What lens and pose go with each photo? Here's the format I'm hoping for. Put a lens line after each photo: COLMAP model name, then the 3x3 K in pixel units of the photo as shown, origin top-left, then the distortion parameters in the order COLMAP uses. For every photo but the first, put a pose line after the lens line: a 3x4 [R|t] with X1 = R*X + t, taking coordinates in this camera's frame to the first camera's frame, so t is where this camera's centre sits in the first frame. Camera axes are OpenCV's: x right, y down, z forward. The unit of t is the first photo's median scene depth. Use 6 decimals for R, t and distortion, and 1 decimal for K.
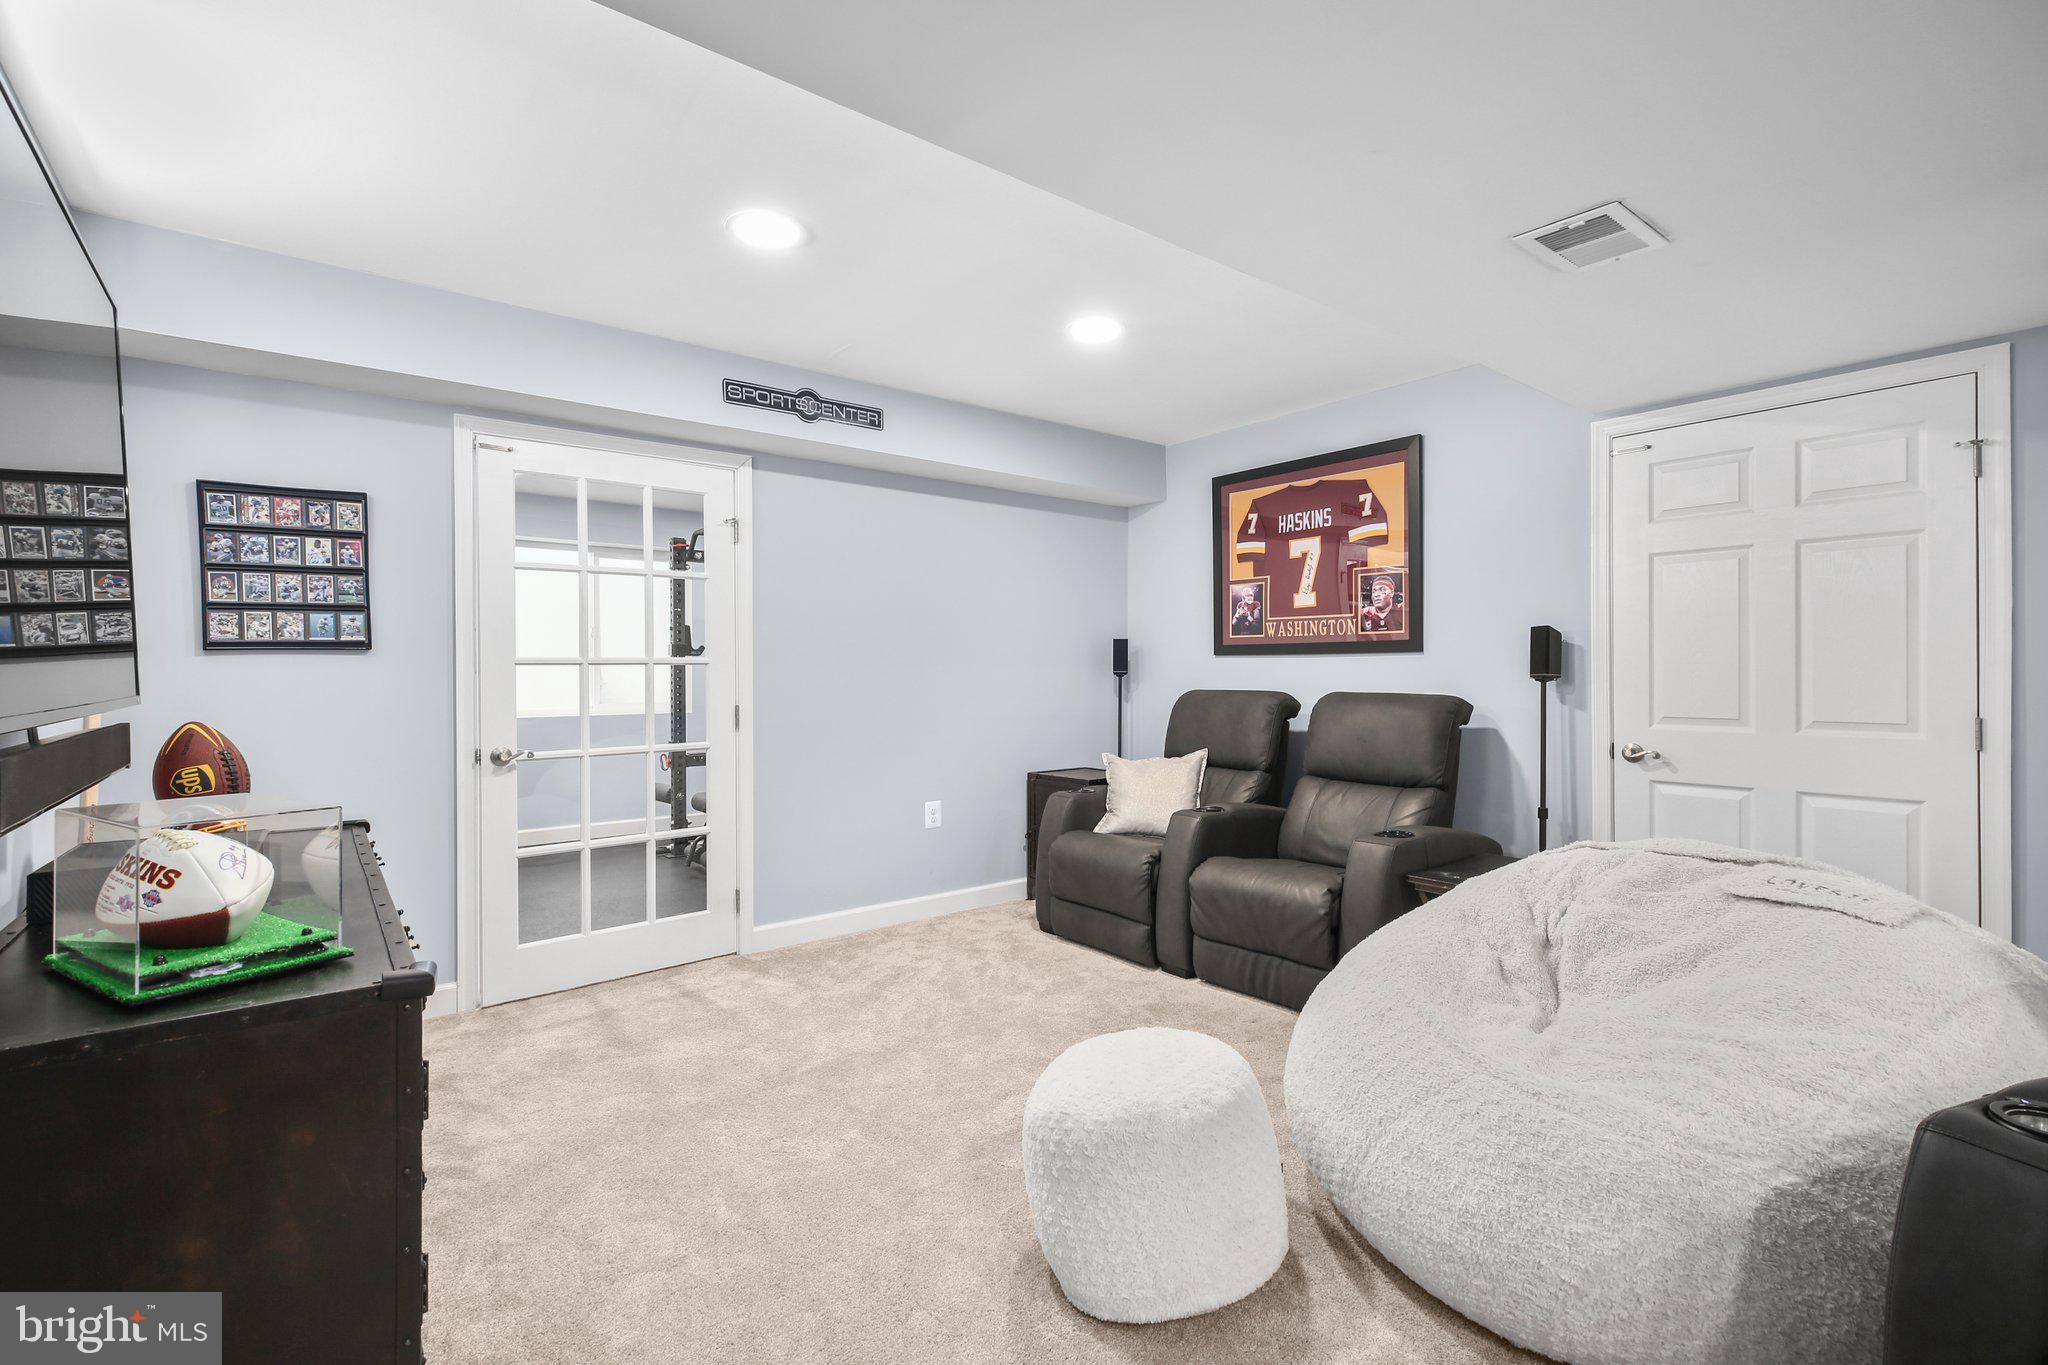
lens RADIAL K [[930.7, 0, 1031.9], [0, 930.7, 679.3], [0, 0, 1]] dist [0.002826, 0.000550]
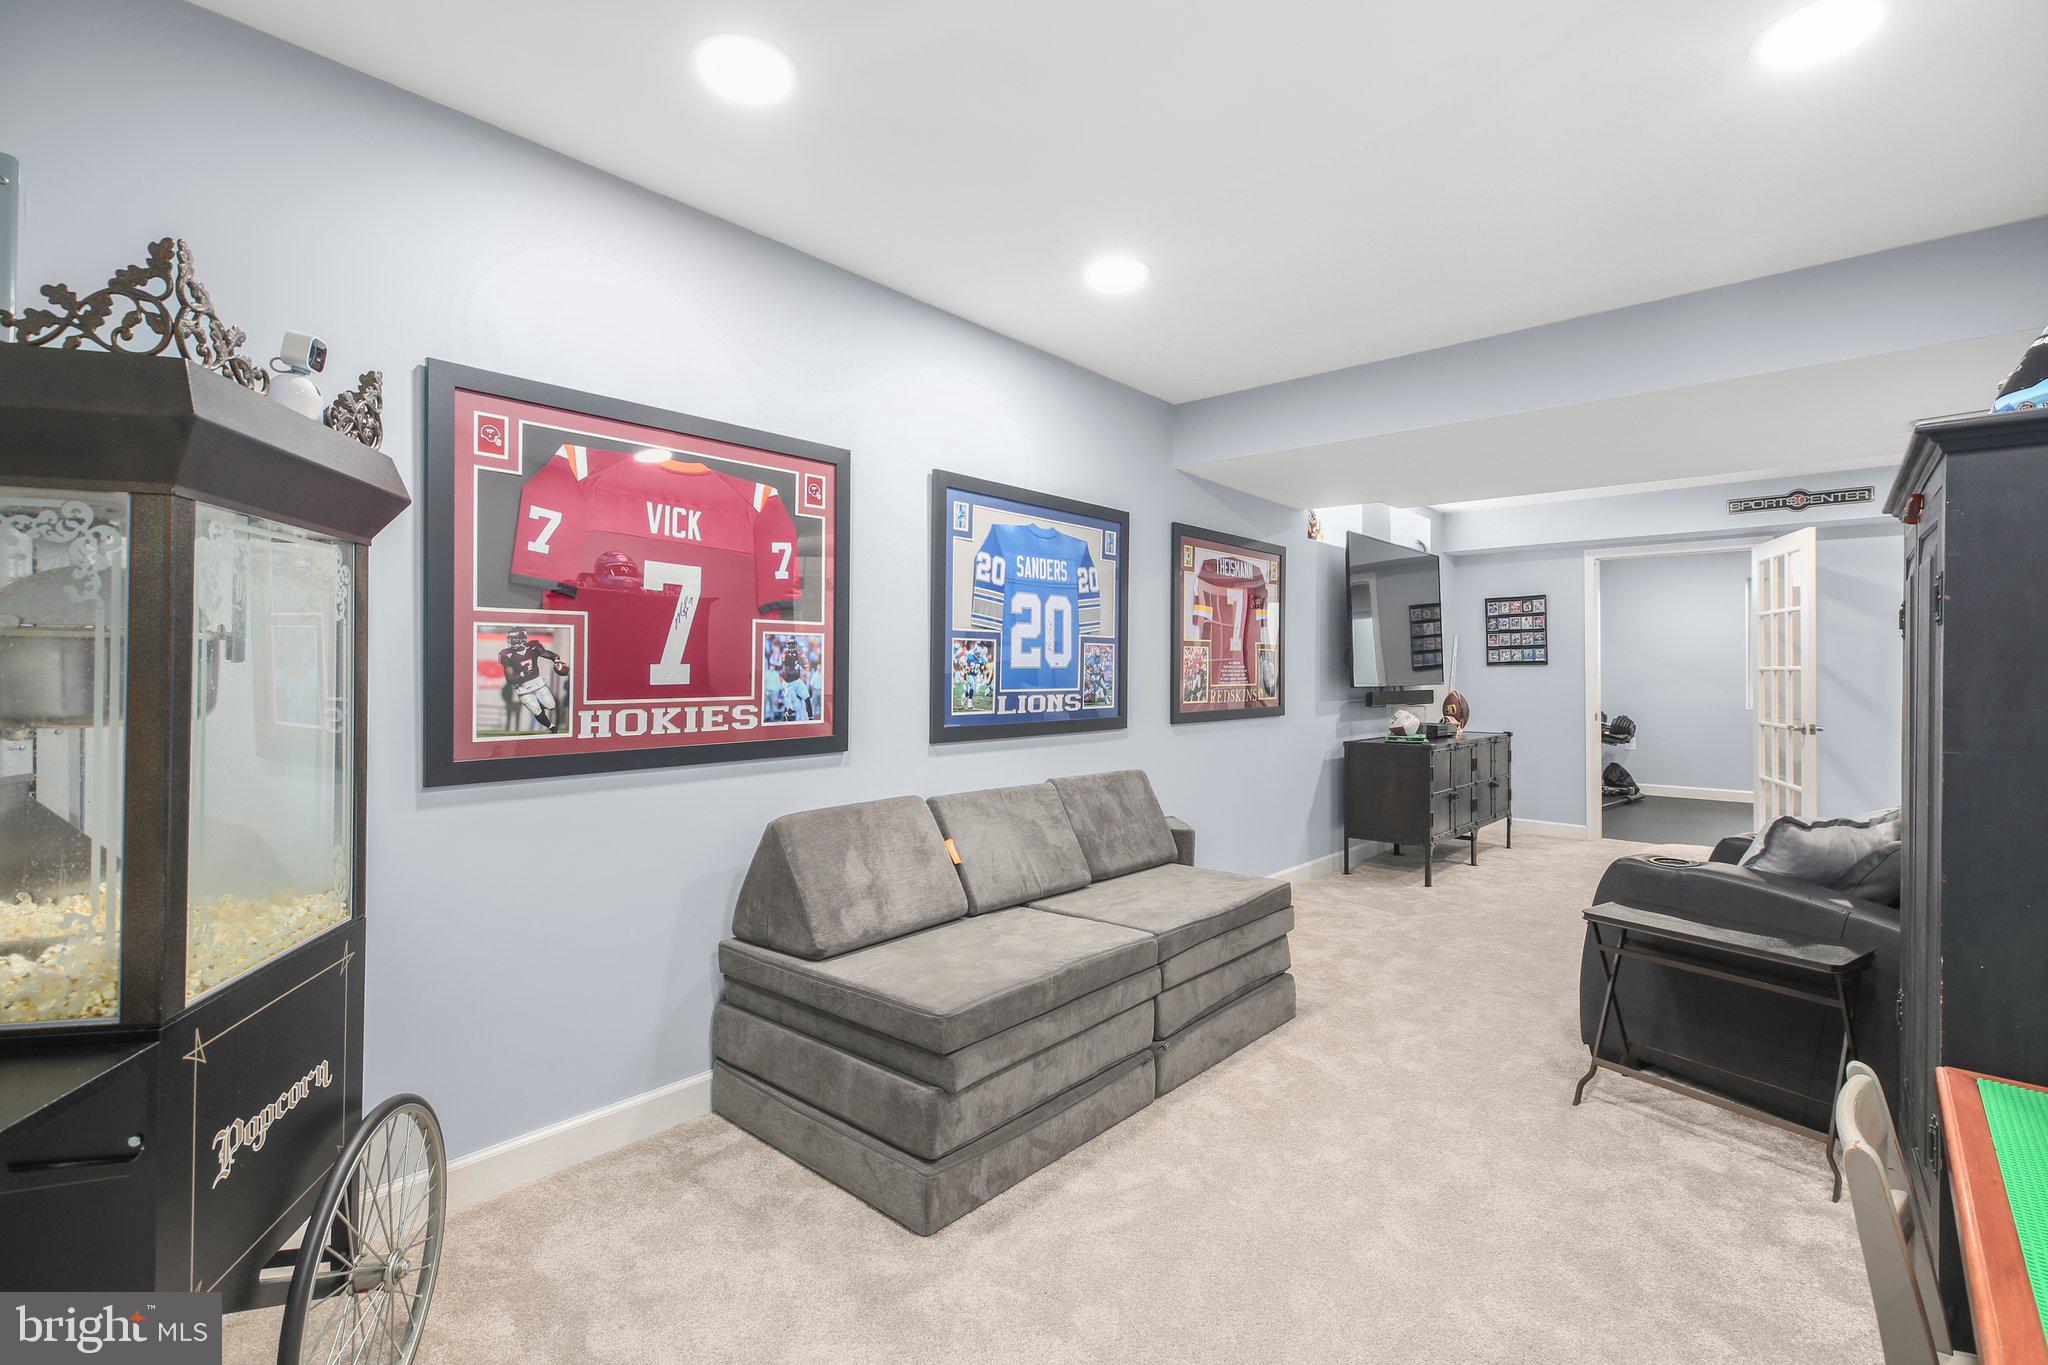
lens RADIAL K [[930.7, 0, 1025.7], [0, 930.7, 676.3], [0, 0, 1]] dist [0.002826, 0.000550]
pose [[0.183441, 0.005033, -0.983018, 1.275687], [-0.008534, 0.999957, 0.003527, -0.001259], [0.982994, 0.007742, 0.183476, -0.643528]]
